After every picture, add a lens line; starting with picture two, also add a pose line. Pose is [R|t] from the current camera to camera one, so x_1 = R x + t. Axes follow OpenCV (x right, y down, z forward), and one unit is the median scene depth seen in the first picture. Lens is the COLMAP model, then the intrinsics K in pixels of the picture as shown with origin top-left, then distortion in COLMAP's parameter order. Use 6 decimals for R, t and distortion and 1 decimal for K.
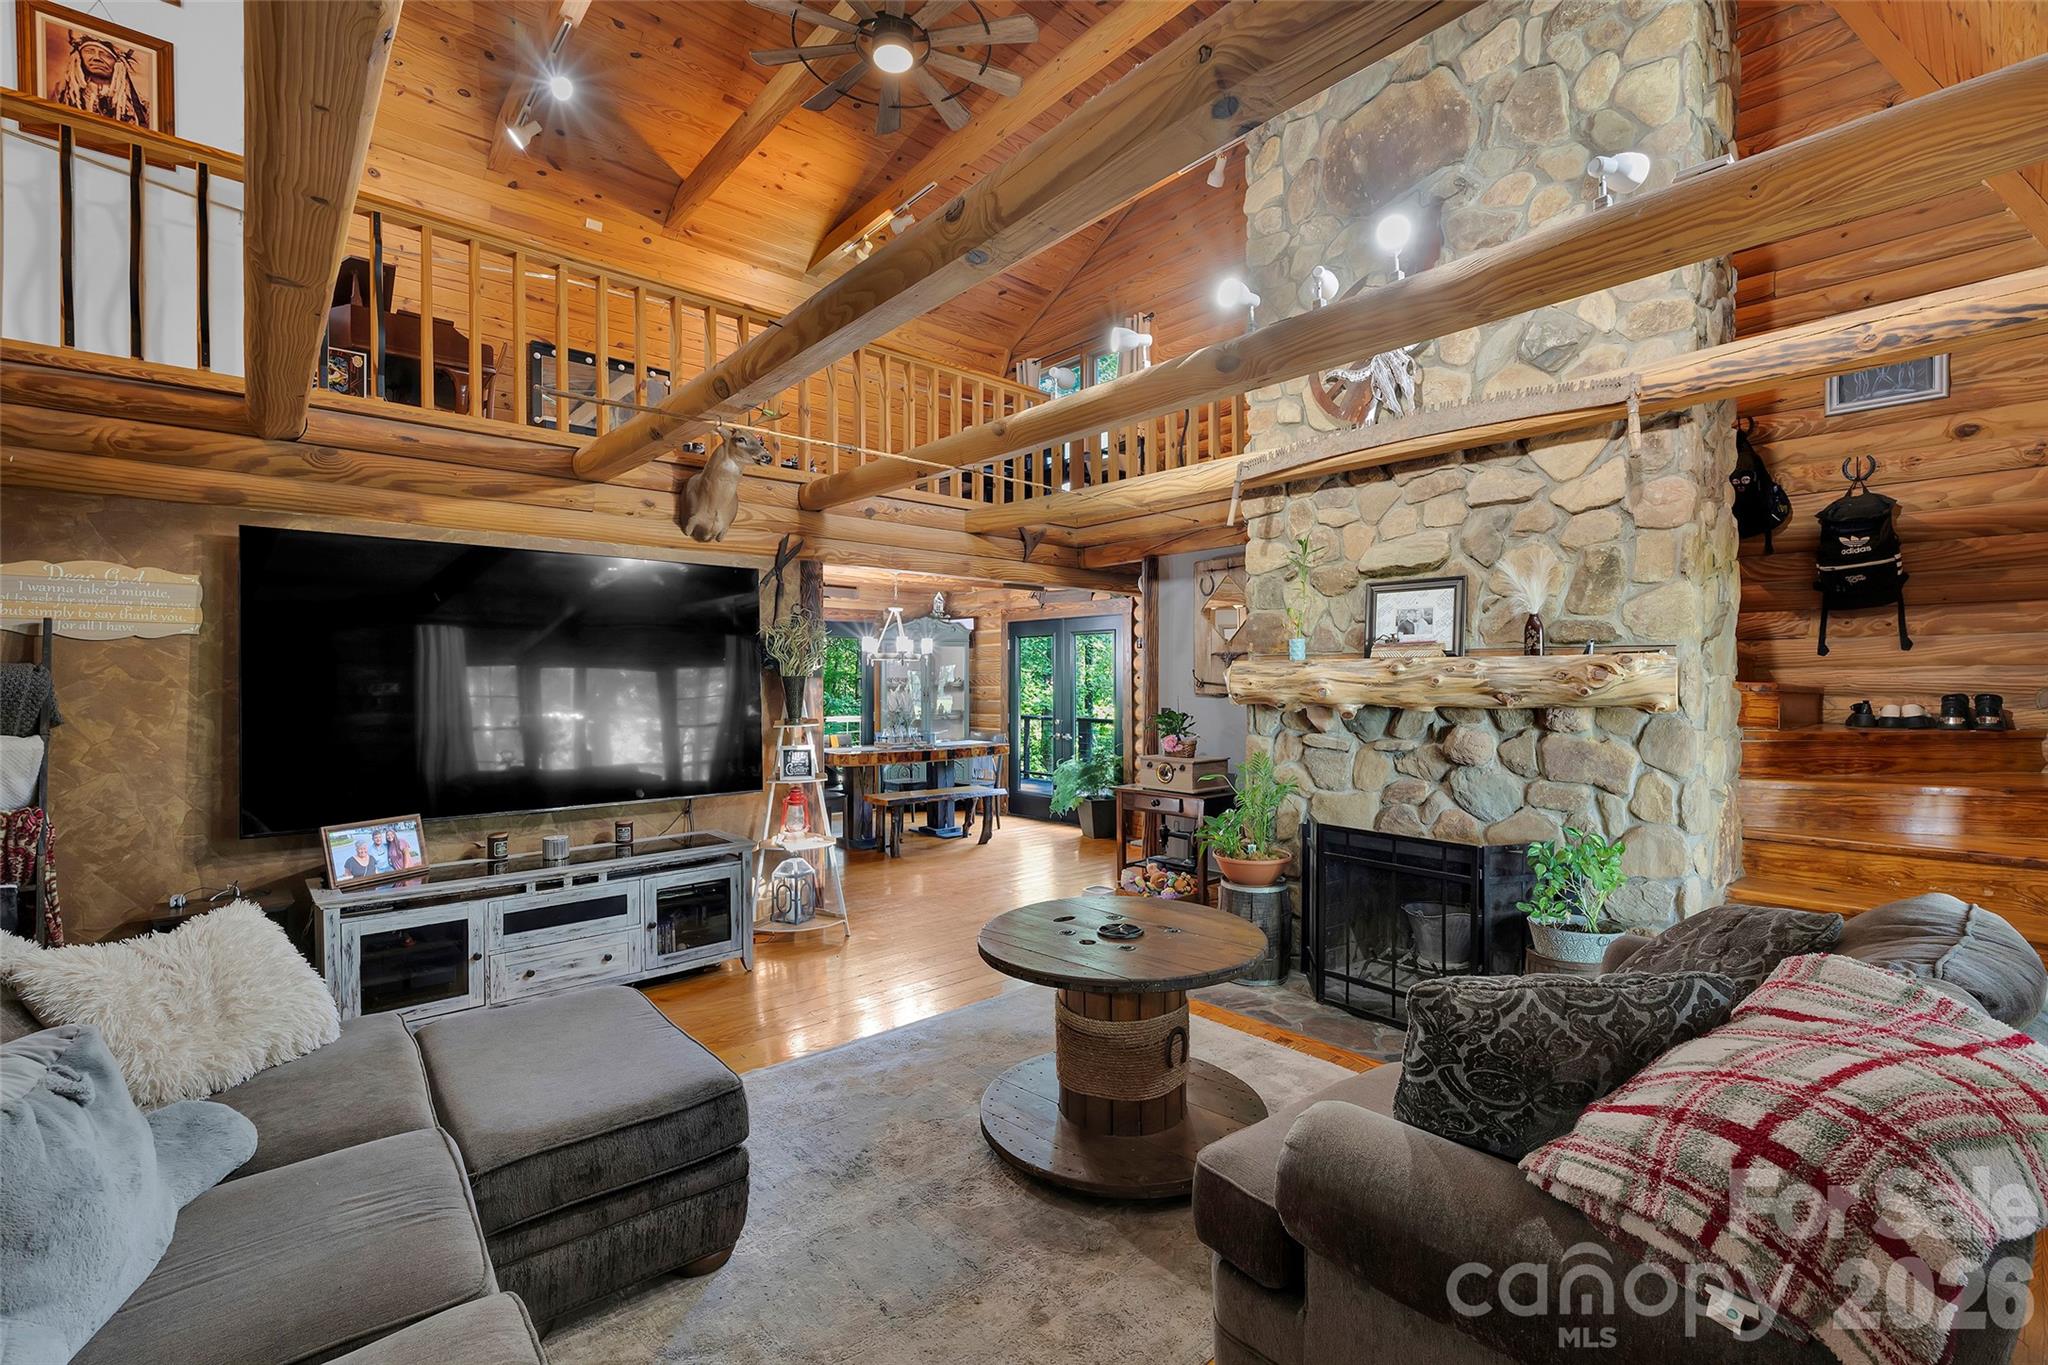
lens RADIAL K [[890.1, 0, 1017.0], [0, 890.1, 685.4], [0, 0, 1]] dist [-0.004586, 0.000577]
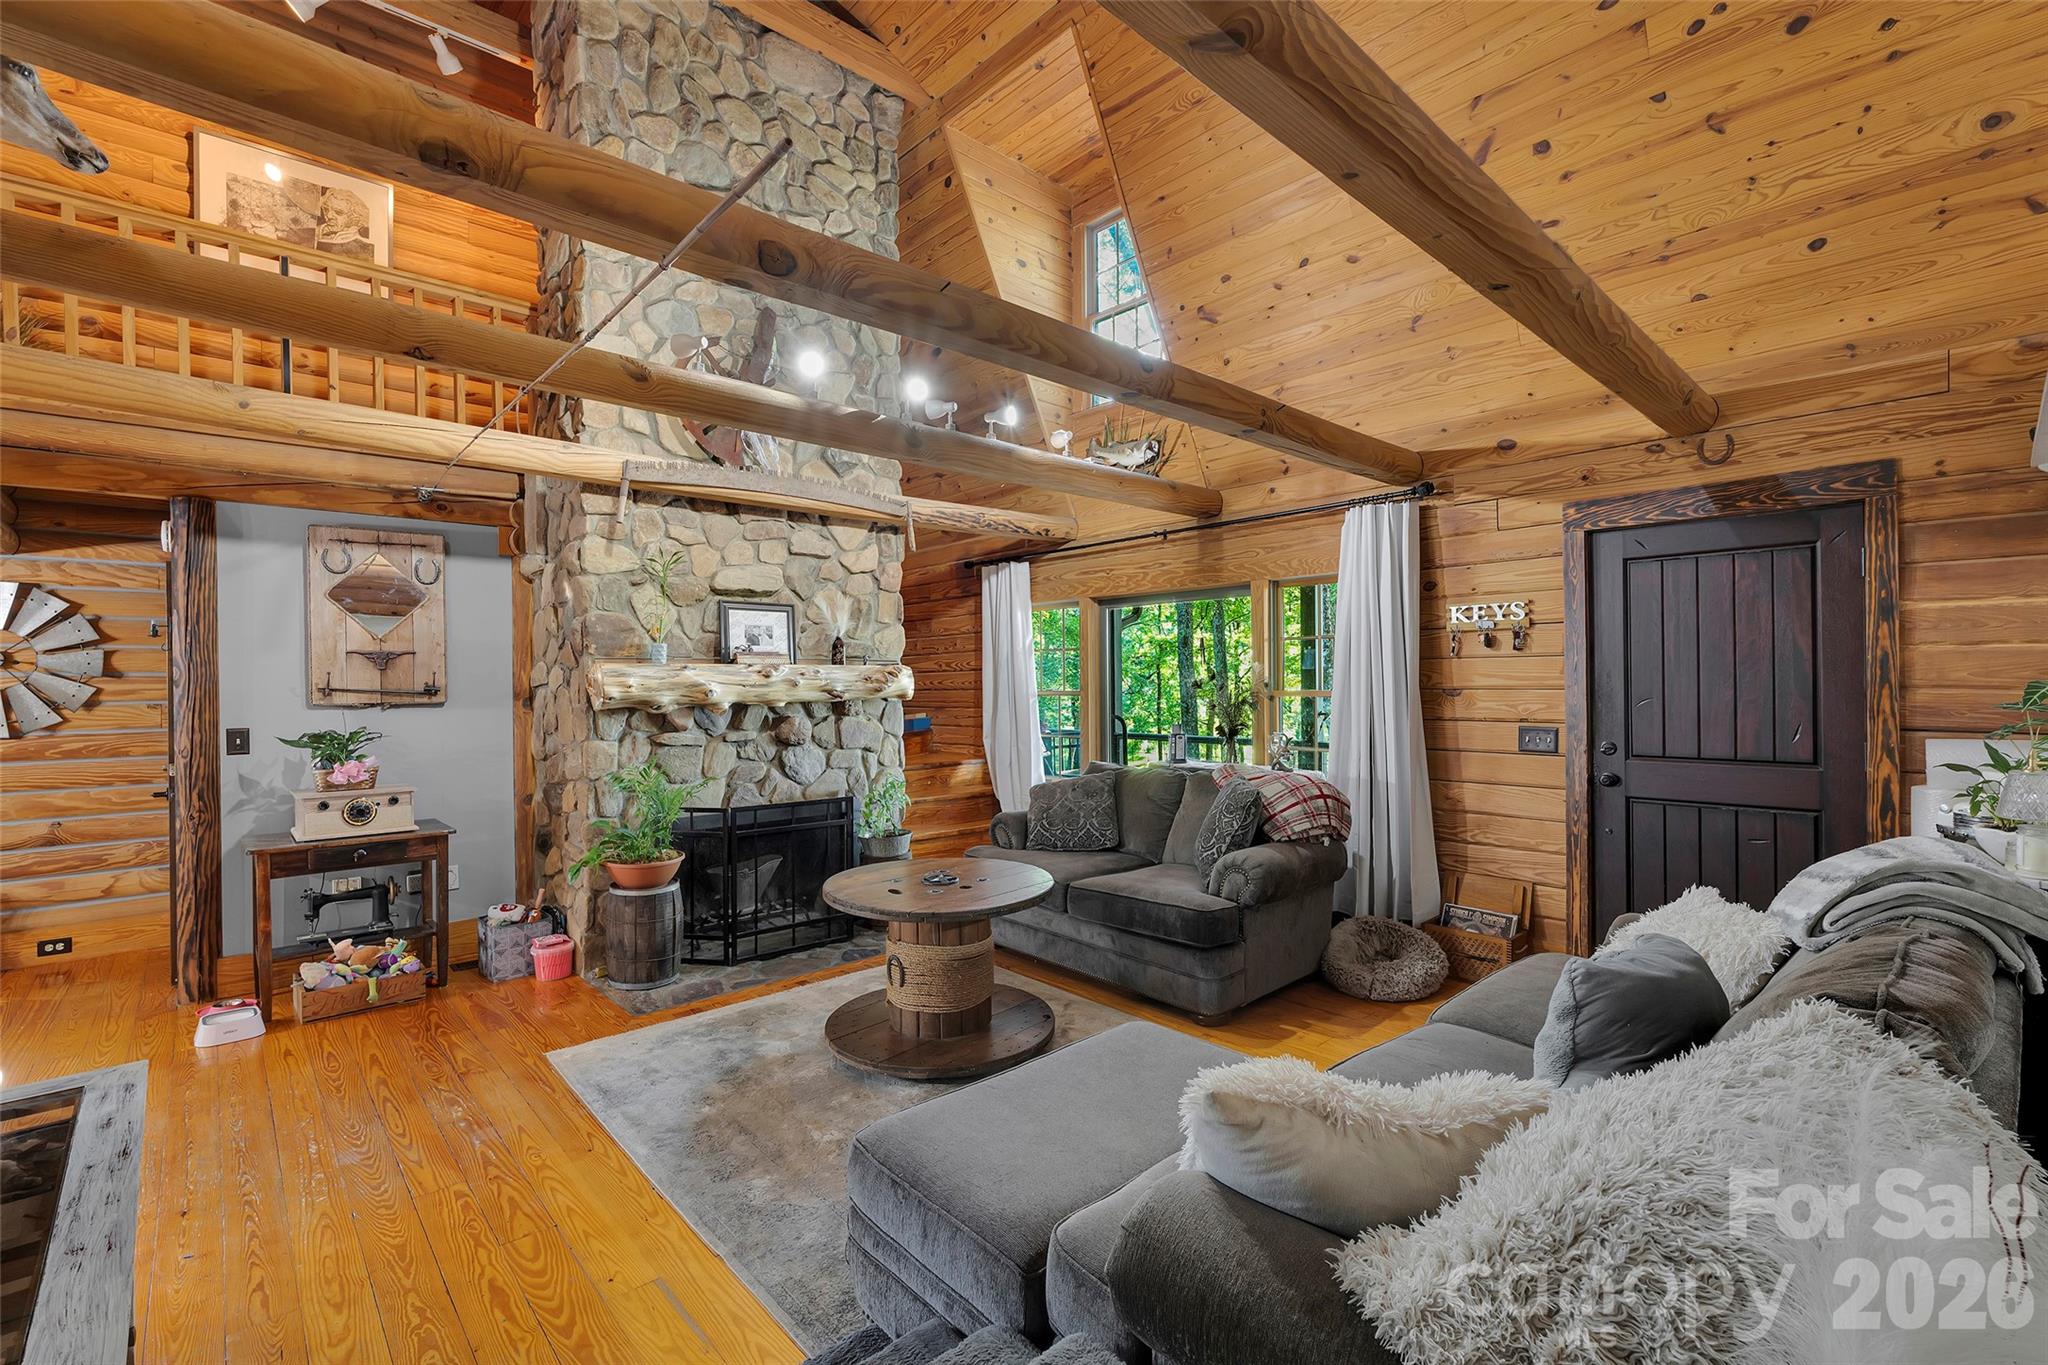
lens RADIAL K [[890.1, 0, 1017.0], [0, 890.1, 685.4], [0, 0, 1]] dist [-0.004586, 0.000577]
pose [[-0.027186, 0.000528, 0.999630, -0.807971], [0.016843, 0.999858, -0.000070, 0.004556], [-0.999489, 0.016835, -0.027191, 0.661645]]
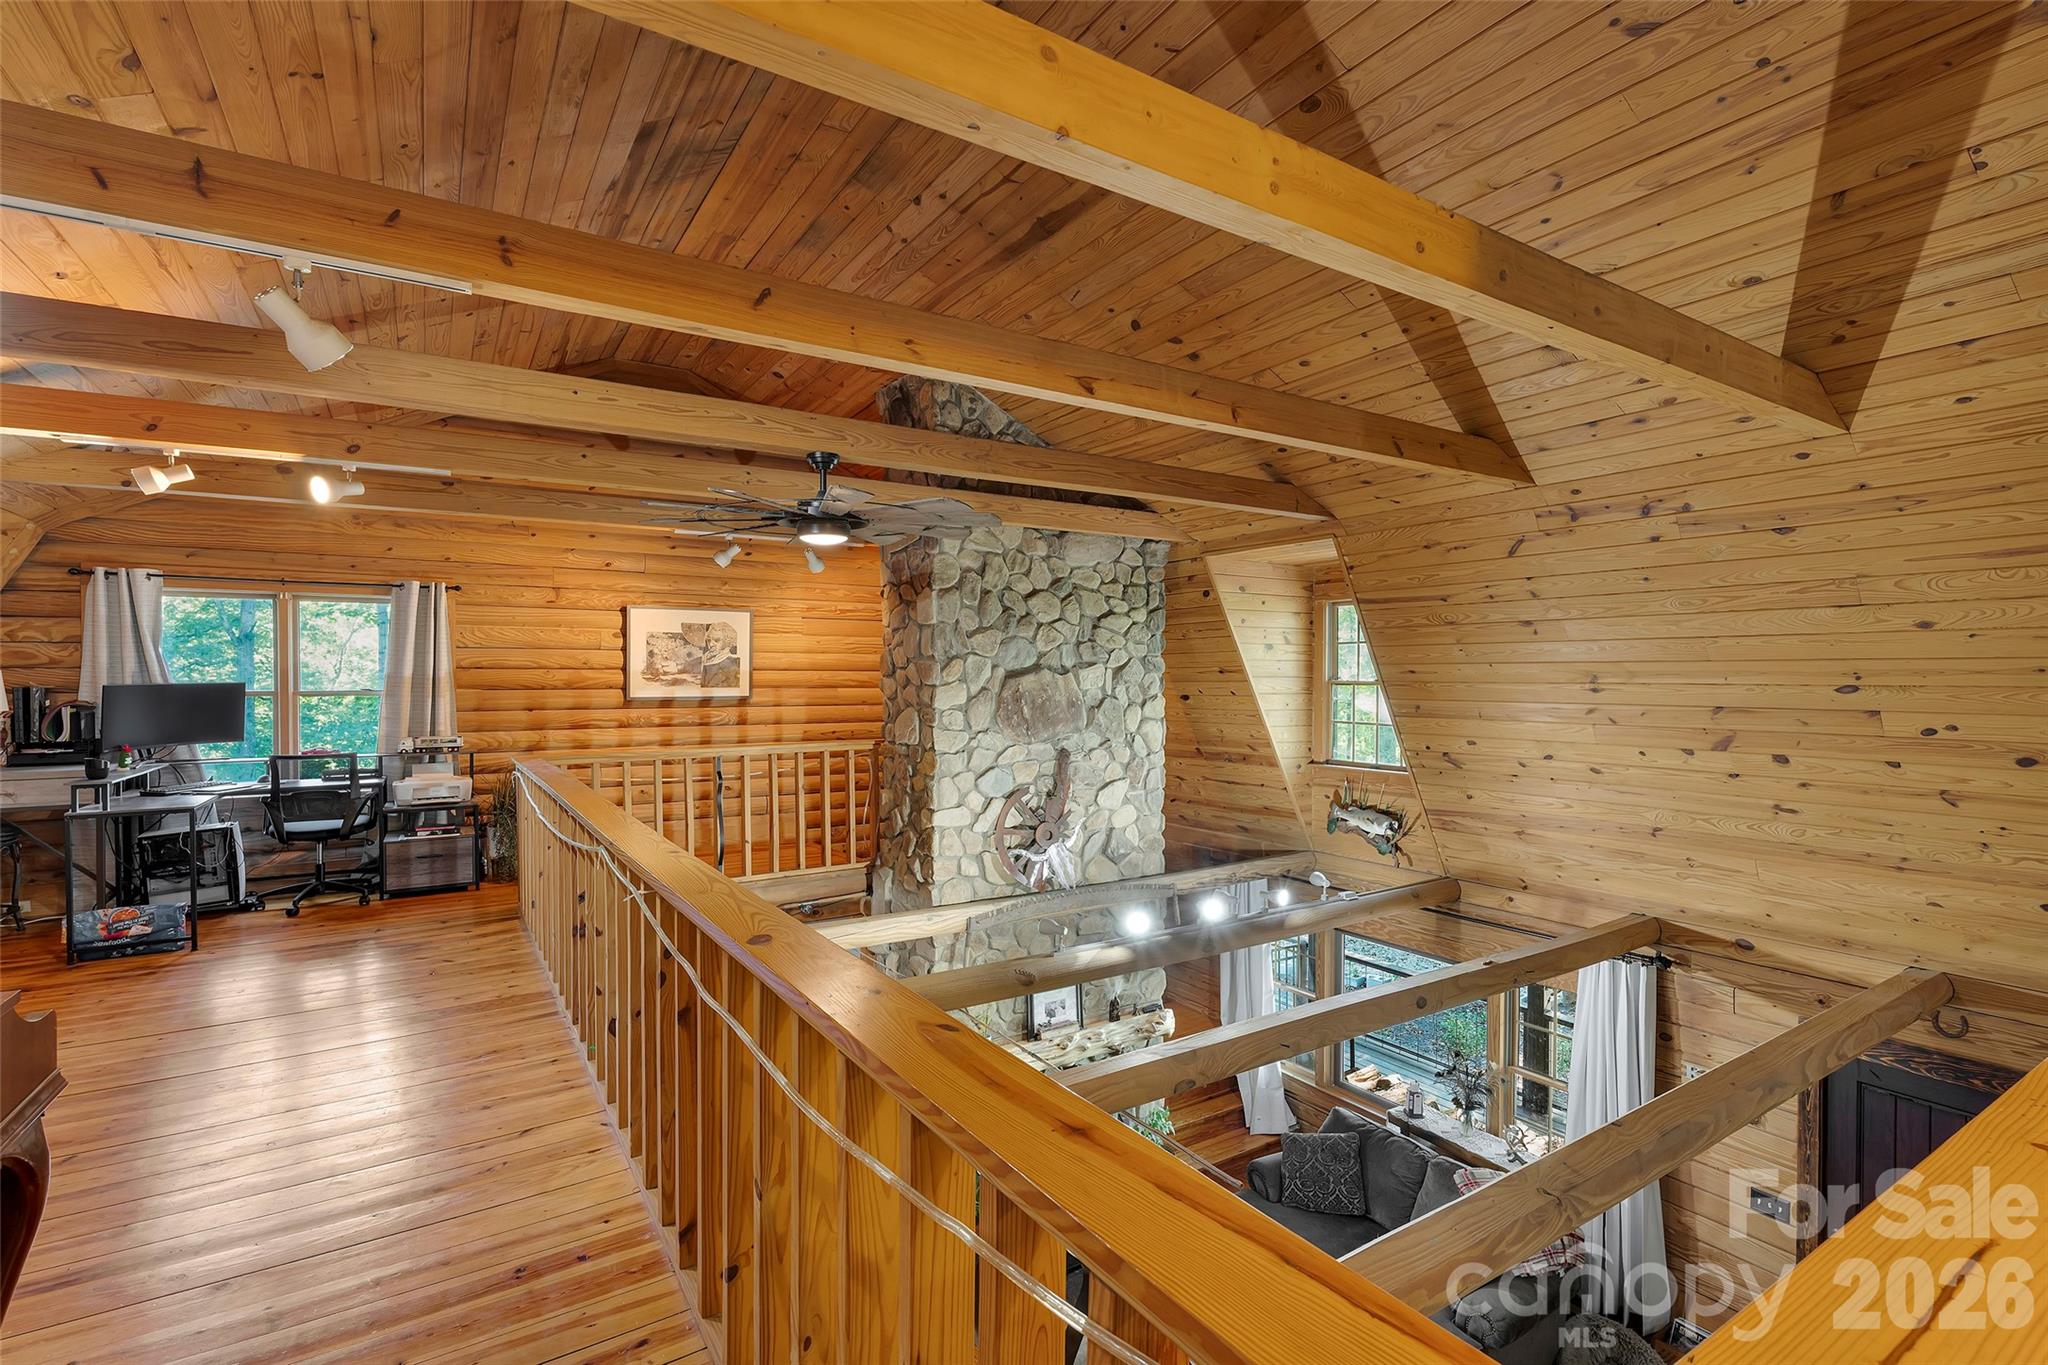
lens RADIAL K [[940.7, 0, 1005.9], [0, 940.7, 683.9], [0, 0, 1]] dist [-0.005322, 0.000845]
pose [[0.151461, -0.030689, 0.987987, -1.130247], [0.021553, 0.999383, 0.027739, -0.669328], [-0.988228, 0.017093, 0.152029, 0.817146]]
